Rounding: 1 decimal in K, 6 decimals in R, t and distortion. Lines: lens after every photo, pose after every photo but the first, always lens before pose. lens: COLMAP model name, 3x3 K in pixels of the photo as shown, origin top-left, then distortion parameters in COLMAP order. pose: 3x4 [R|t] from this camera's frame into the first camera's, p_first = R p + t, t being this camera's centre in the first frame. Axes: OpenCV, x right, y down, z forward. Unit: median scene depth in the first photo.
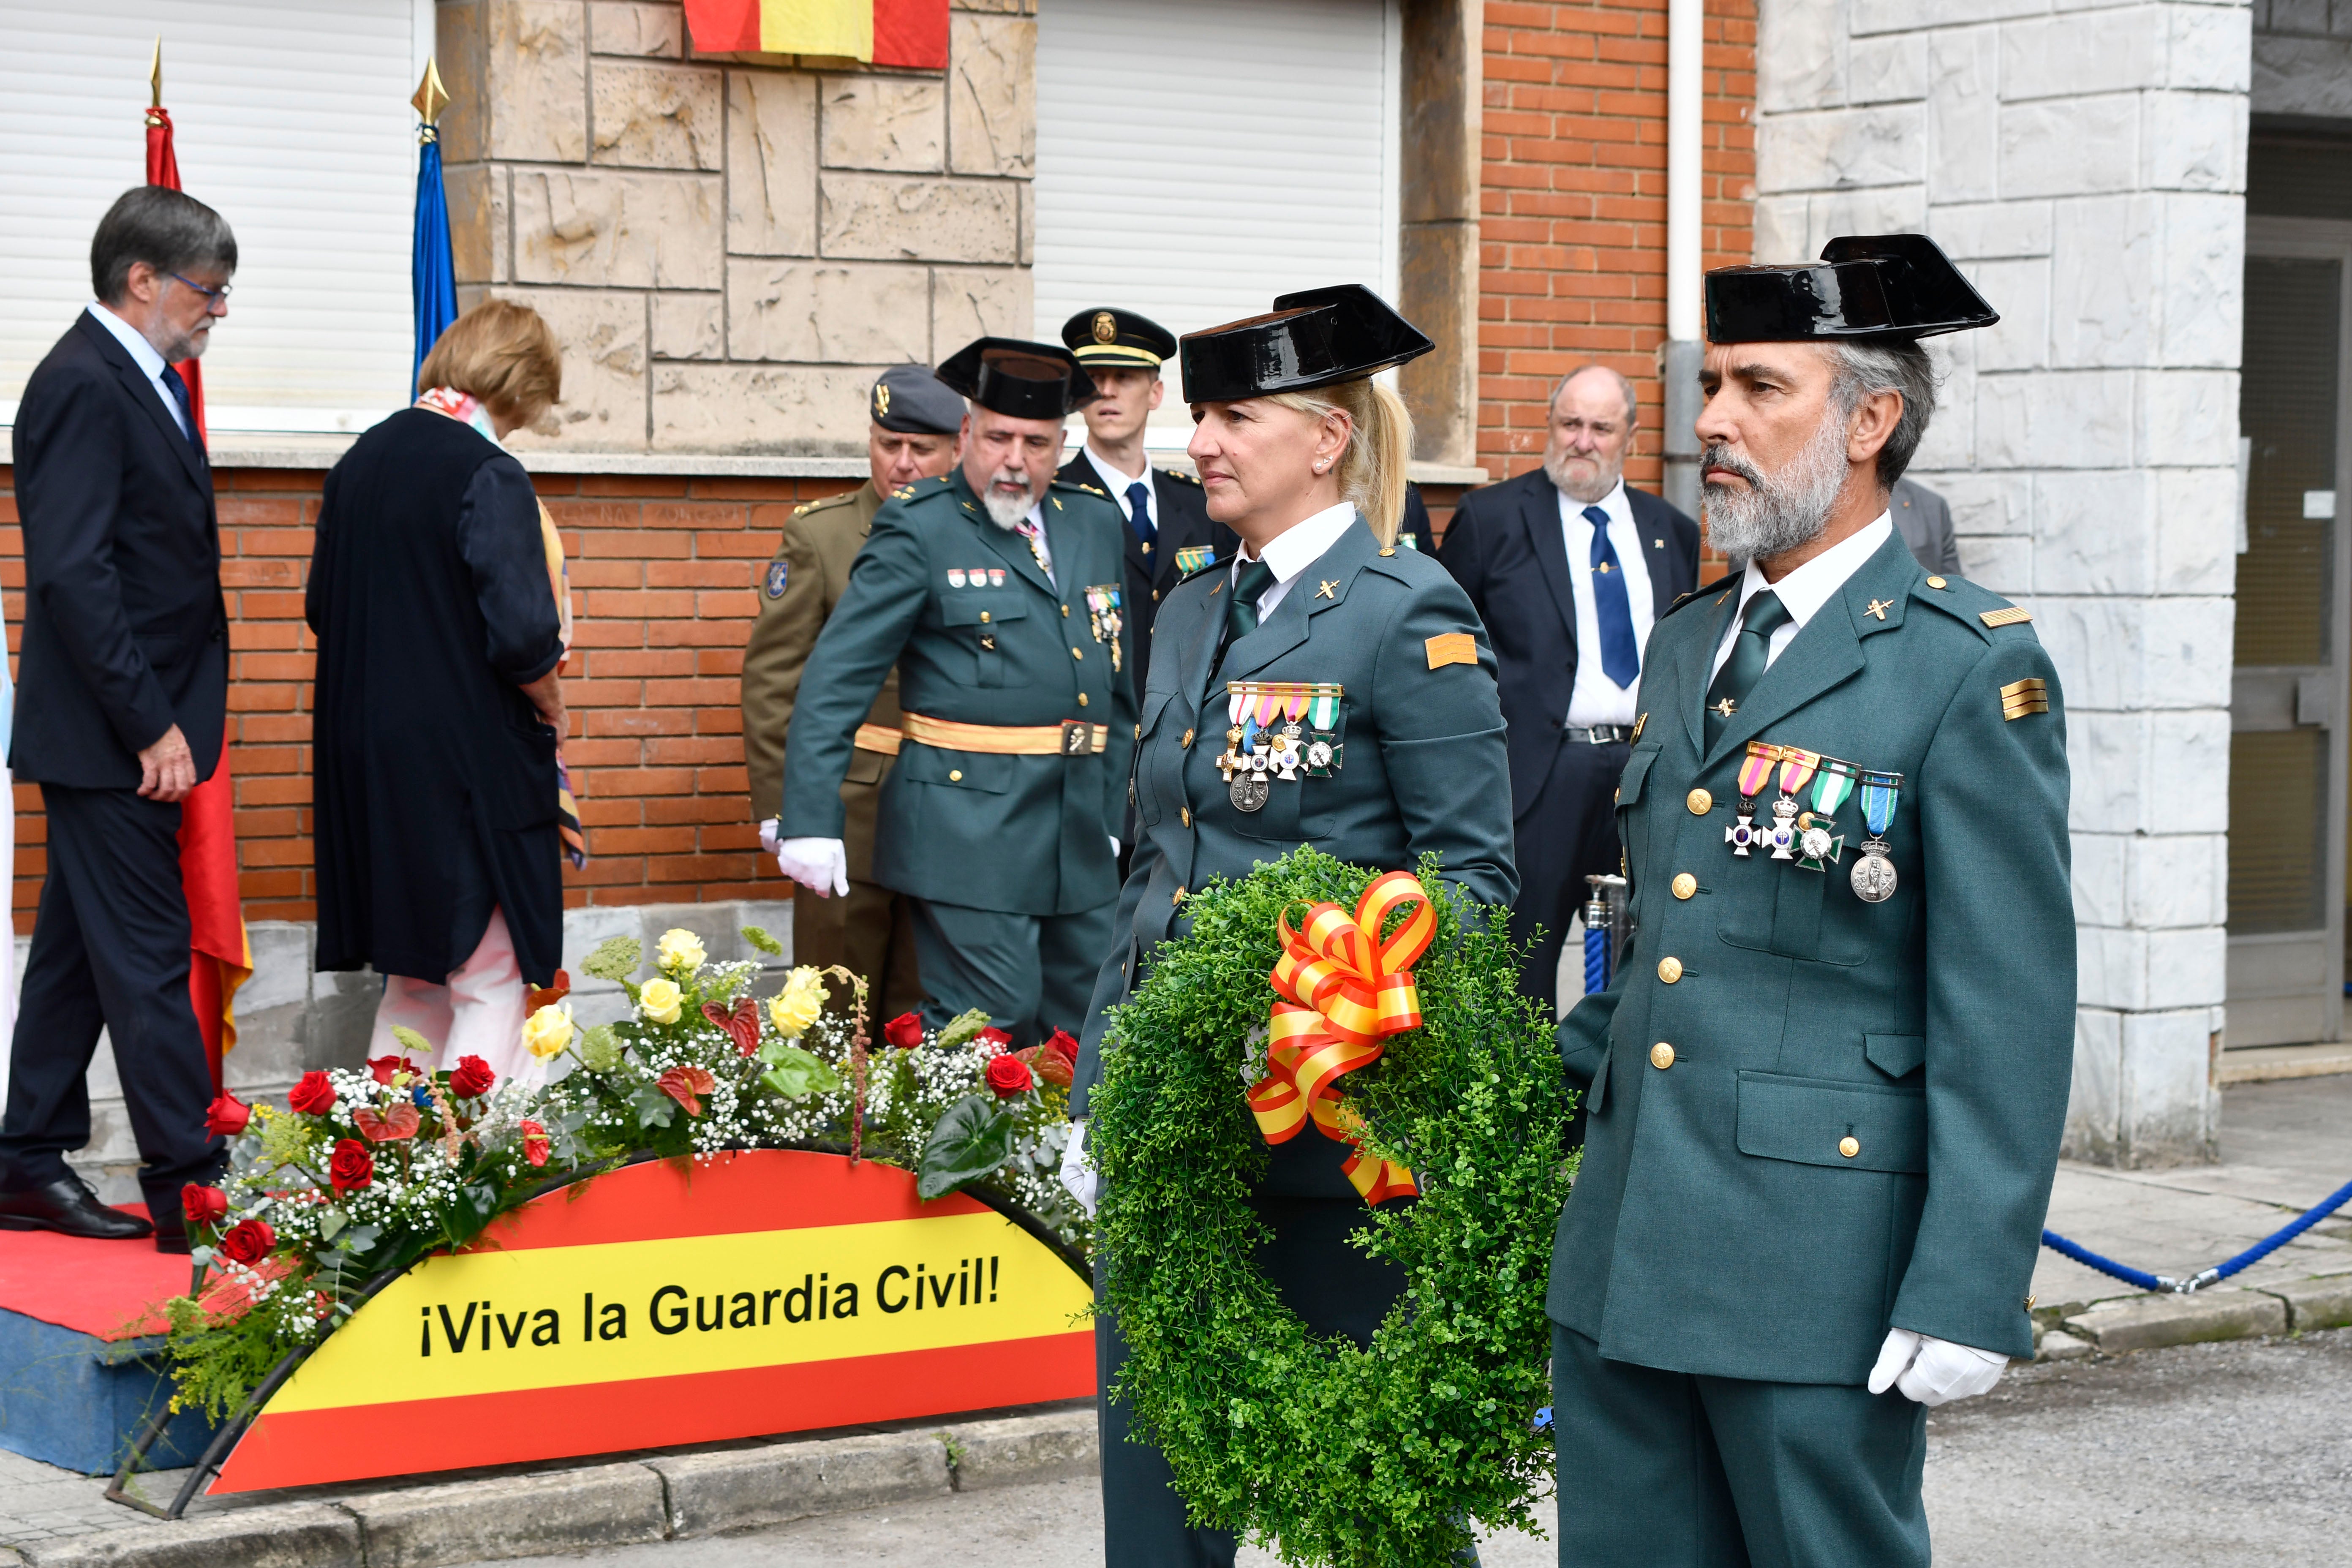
lens RADIAL K [[5262.6, 0, 1181.6], [0, 5262.6, 806.1], [0, 0, 1]] dist [0.152323, 0.000000]
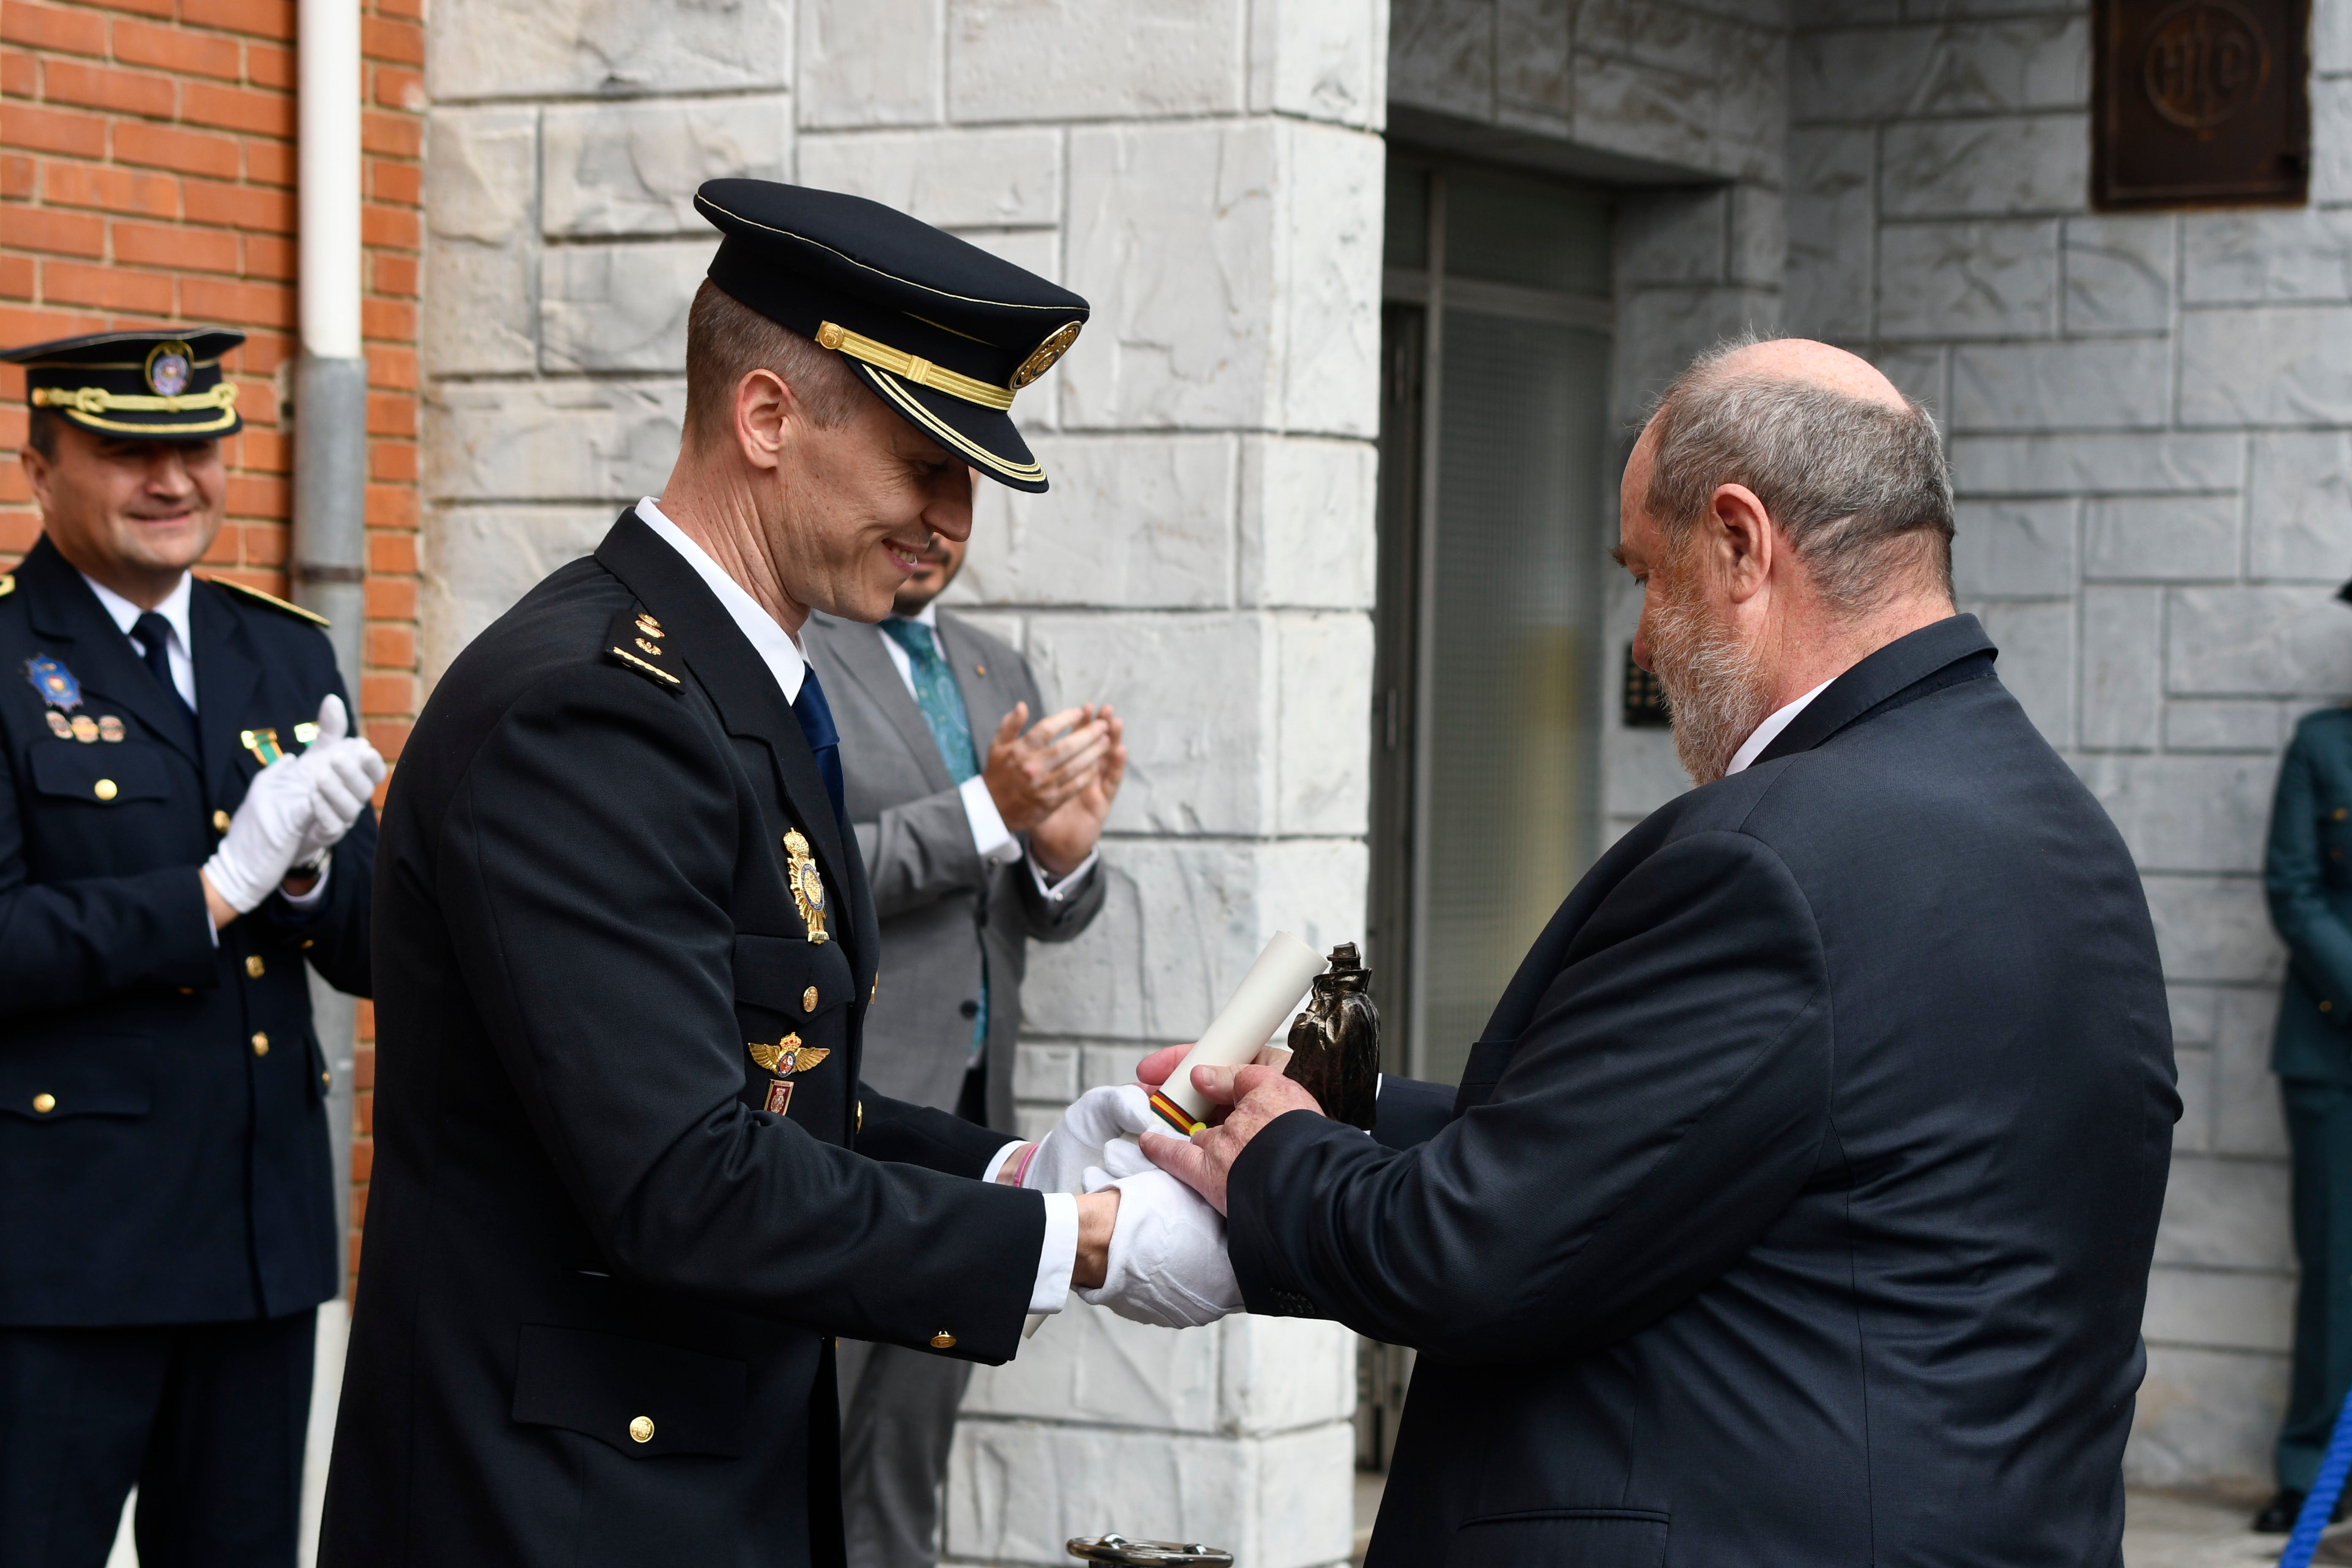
lens RADIAL K [[5990.2, 0, 1161.0], [0, 5990.2, 780.7], [0, 0, 1]] dist [0.234478, 0.000000]
pose [[0.909901, 0.006681, 0.414772, -0.096186], [0.008940, 0.999322, -0.035709, -0.025207], [-0.414729, 0.036200, 0.909225, 0.463920]]
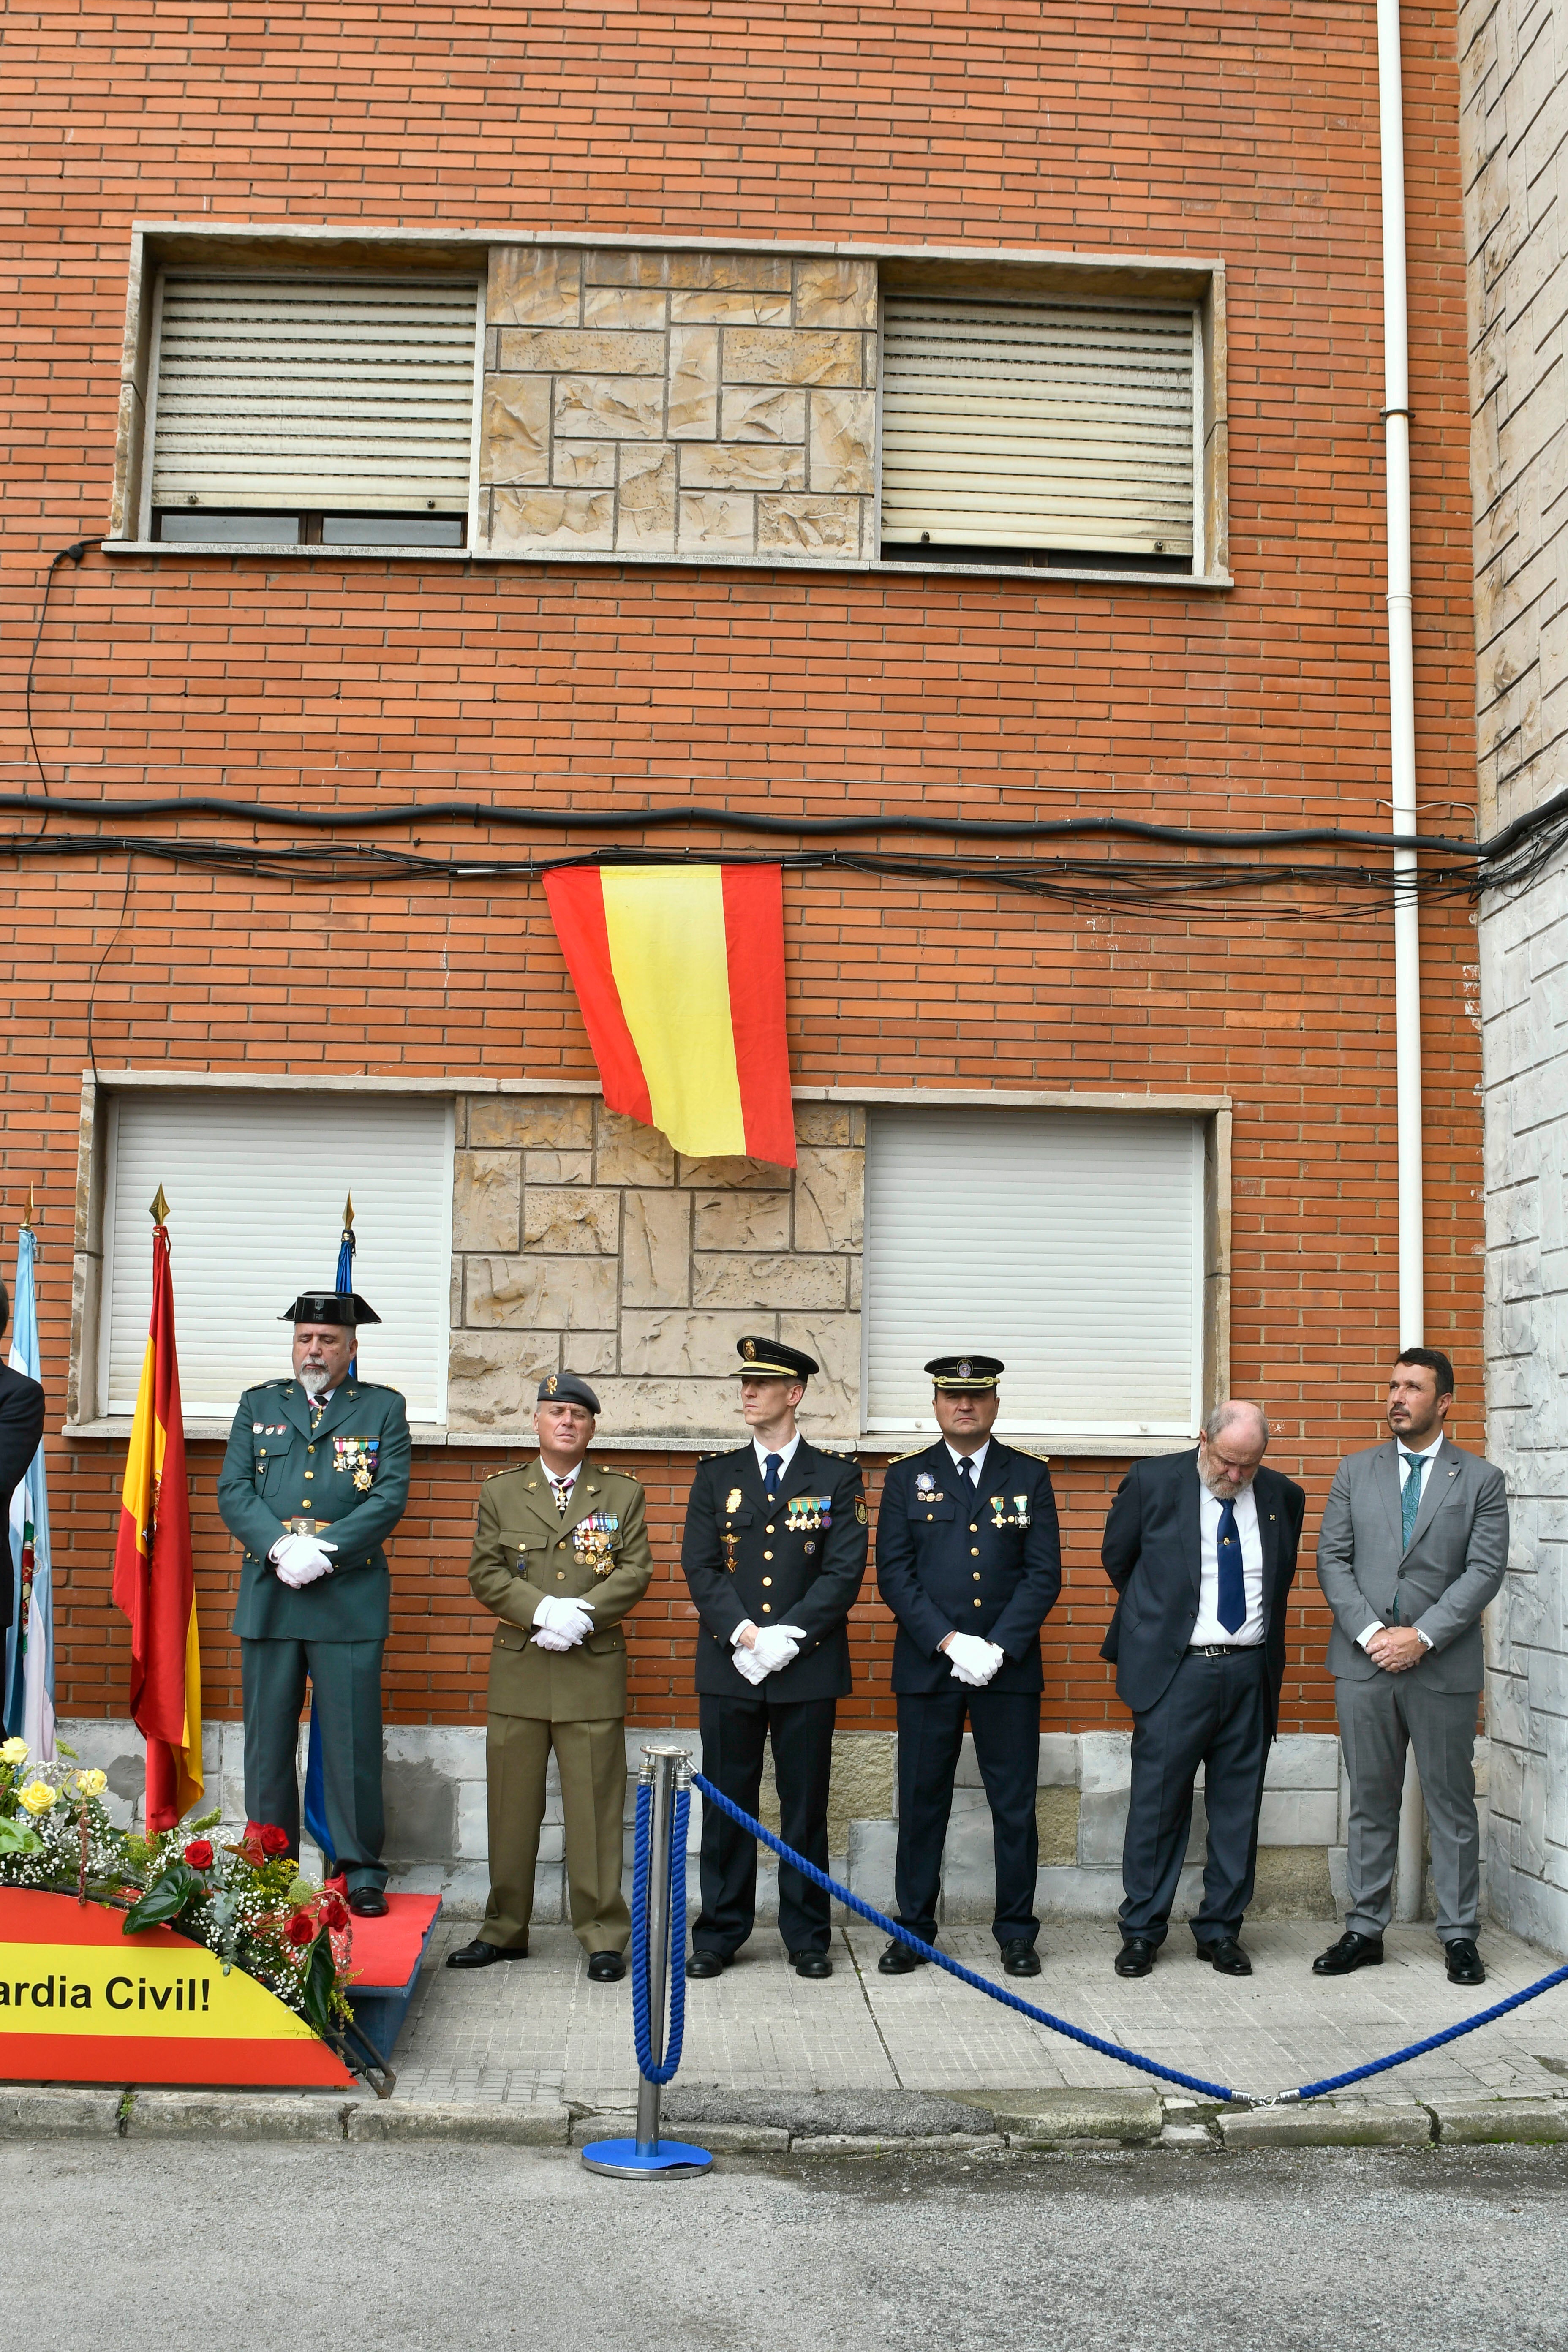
lens RADIAL K [[2855.2, 0, 808.4], [0, 2855.2, 1190.1], [0, 0, 1]] dist [-0.155360, 0.000000]
pose [[0.842752, -0.045241, -0.536398, 0.418364], [-0.040276, 0.988370, -0.146640, -0.018041], [0.536794, 0.145185, 0.831128, 0.332534]]
